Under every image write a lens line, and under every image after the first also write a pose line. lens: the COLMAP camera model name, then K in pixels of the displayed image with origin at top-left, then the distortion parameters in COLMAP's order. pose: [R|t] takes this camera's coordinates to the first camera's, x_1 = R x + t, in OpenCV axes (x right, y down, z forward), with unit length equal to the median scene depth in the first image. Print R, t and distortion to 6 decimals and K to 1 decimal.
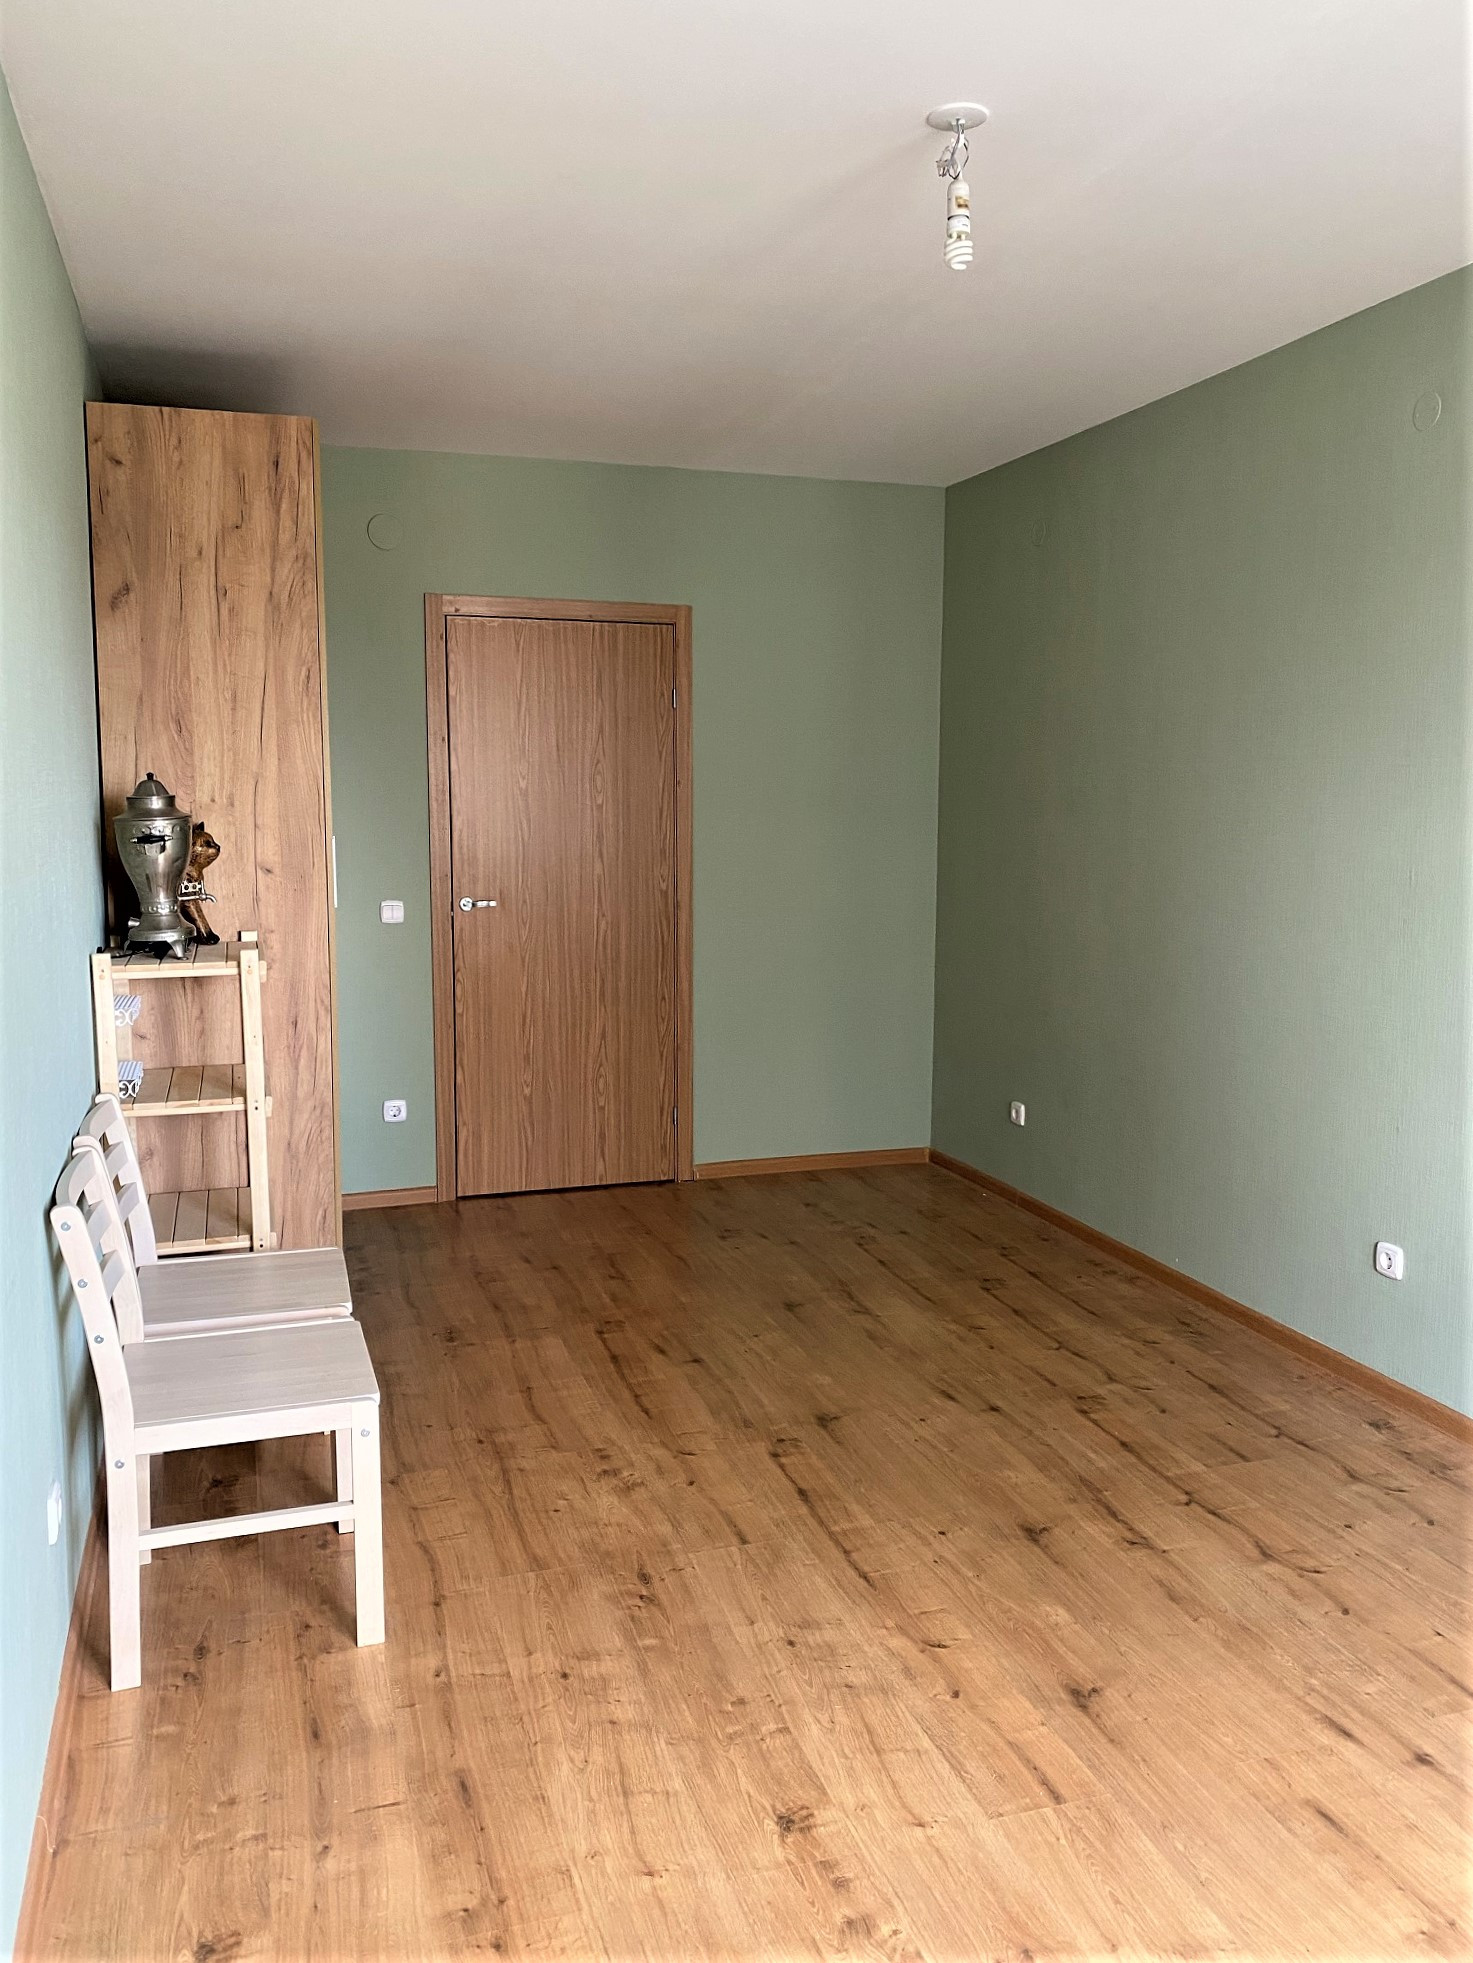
lens RADIAL K [[1514.1, 0, 736.5], [0, 1514.1, 981.5], [0, 0, 1]] dist [0.058342, -0.084337]
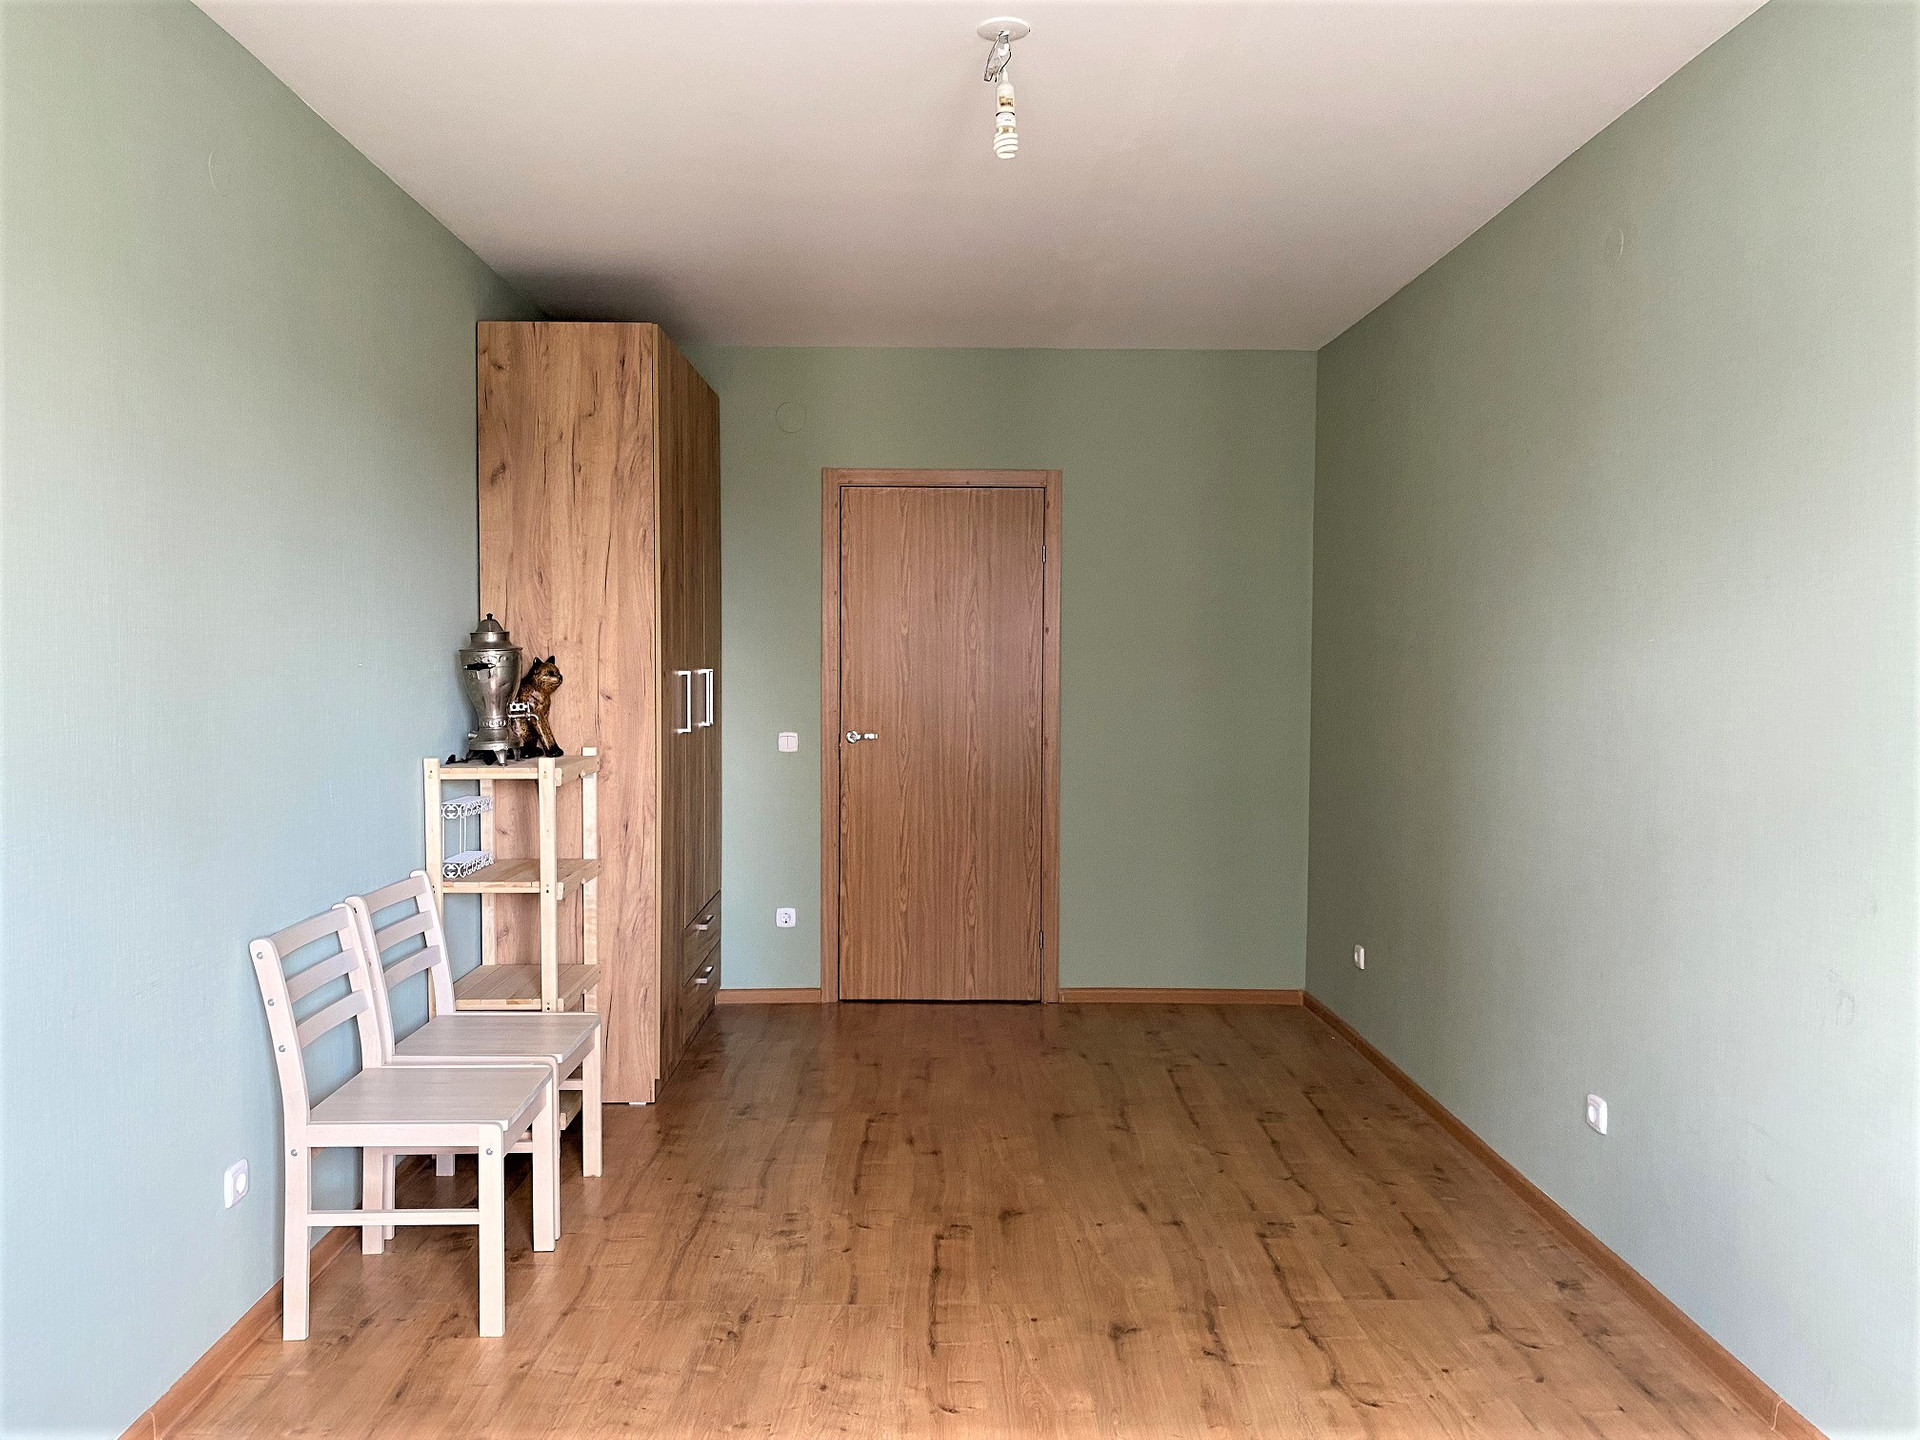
lens RADIAL K [[1447.5, 0, 953.9], [0, 1447.5, 735.7], [0, 0, 1]] dist [0.066656, -0.086190]
pose [[0.957087, 0.018848, -0.289188, 0.309351], [-0.039383, 0.997085, -0.065353, 0.023075], [0.287114, 0.073937, 0.955039, -0.008109]]
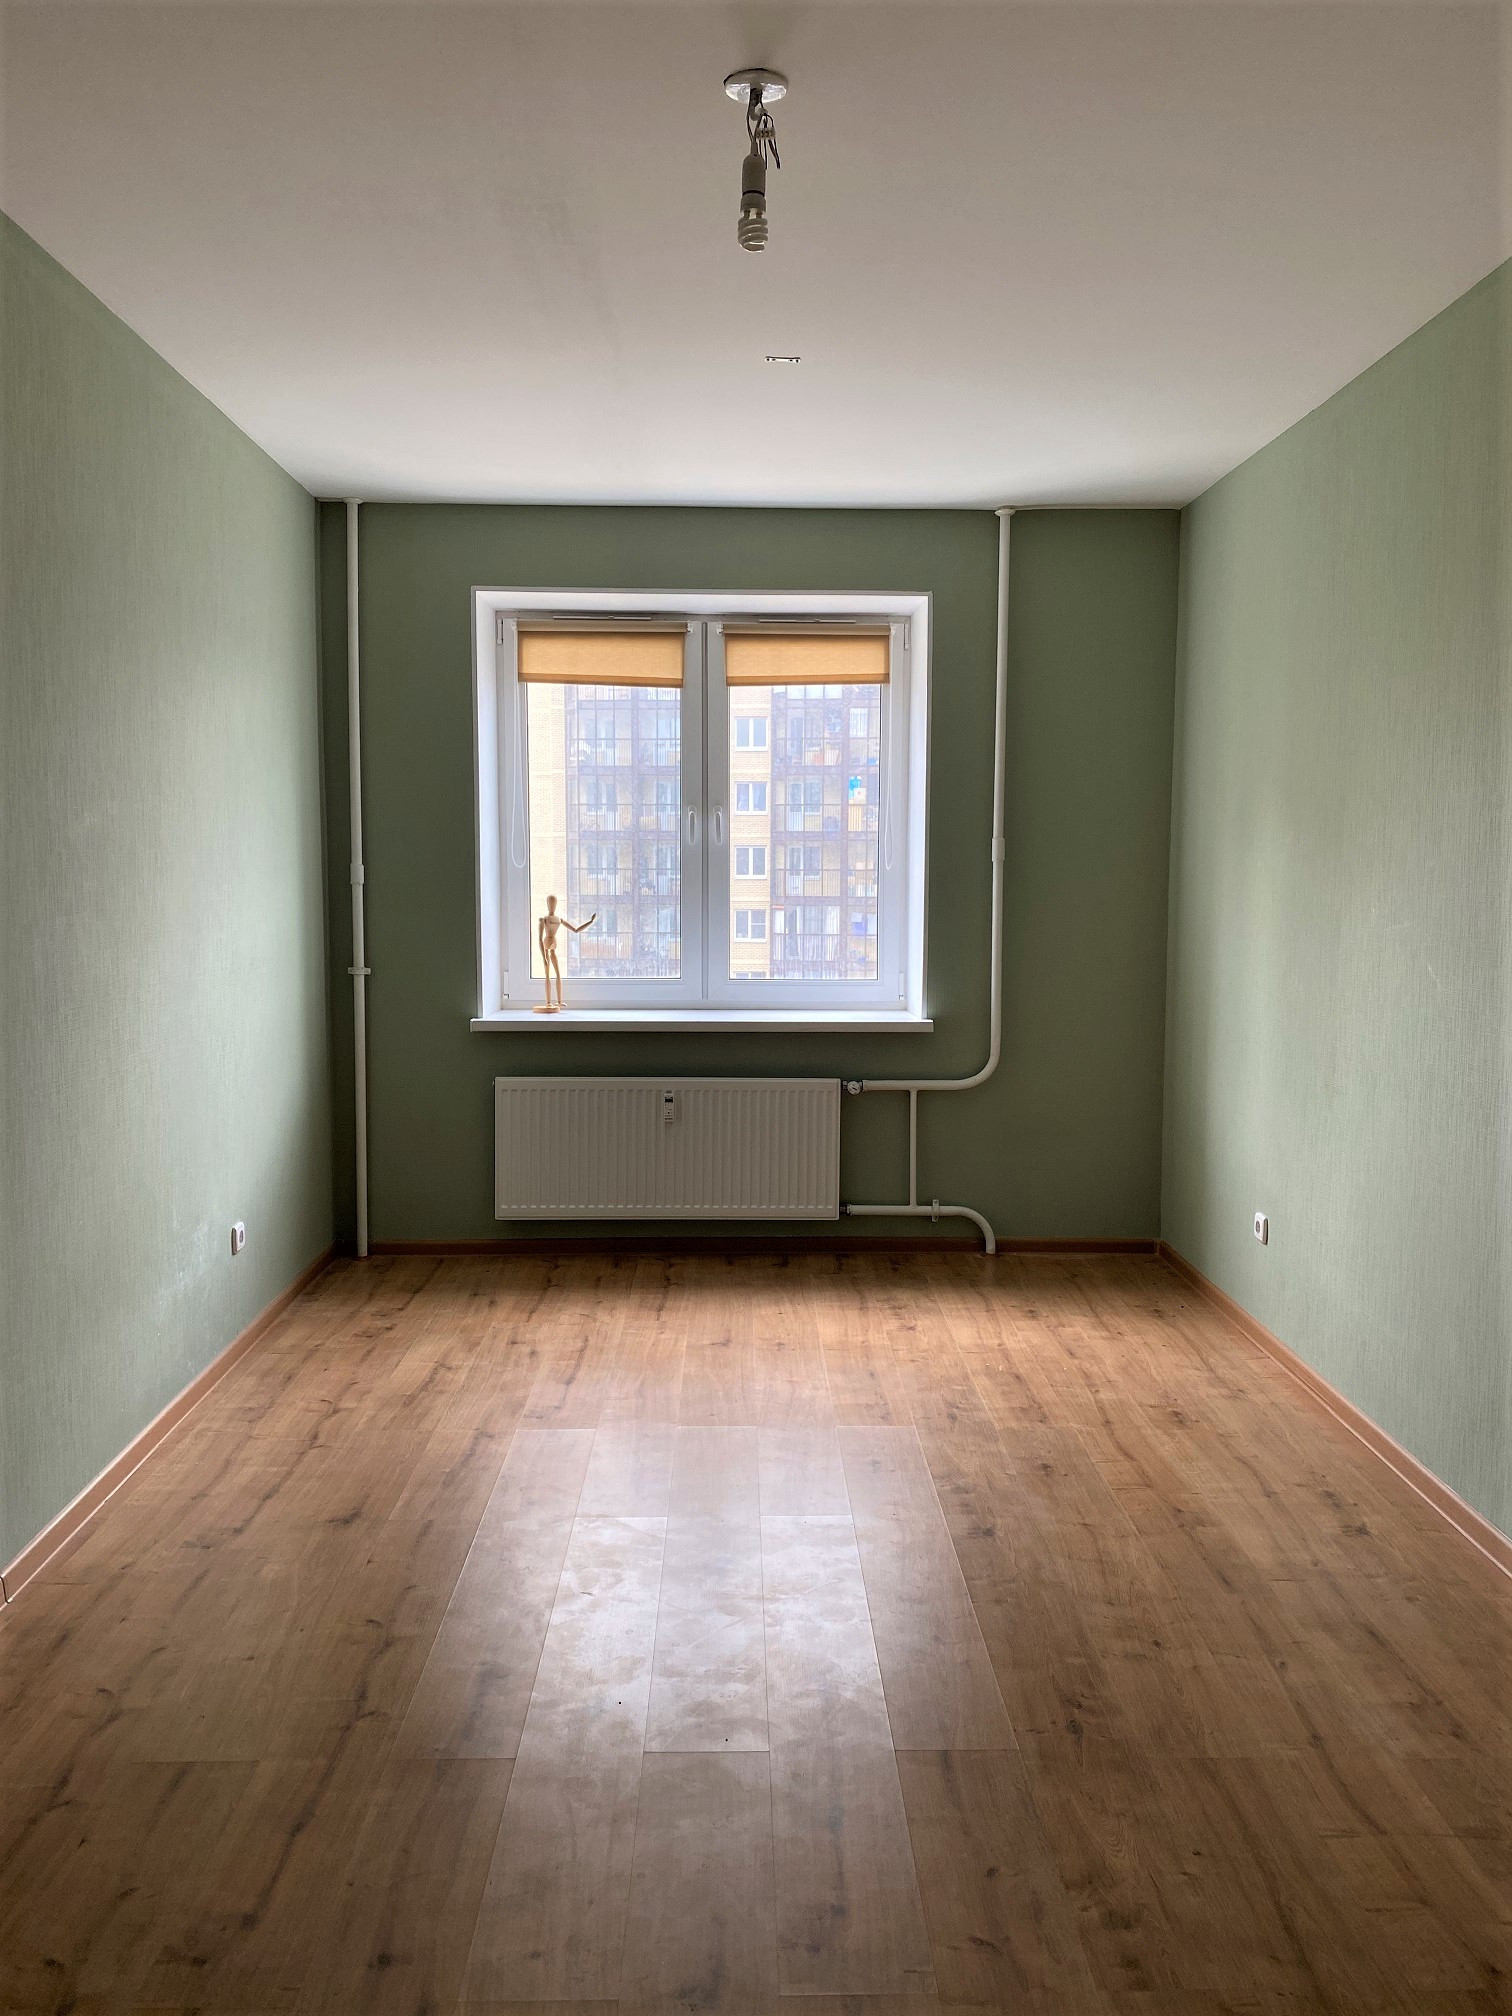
lens RADIAL K [[1555.0, 0, 756.0], [0, 1555.0, 1008.0], [0, 0, 1]] dist [0.058342, -0.084337]
pose [[-0.956085, -0.030425, 0.291505, -0.106831], [0.032043, 0.977784, 0.207149, -0.154660], [-0.291332, 0.207393, -0.933870, 1.429665]]
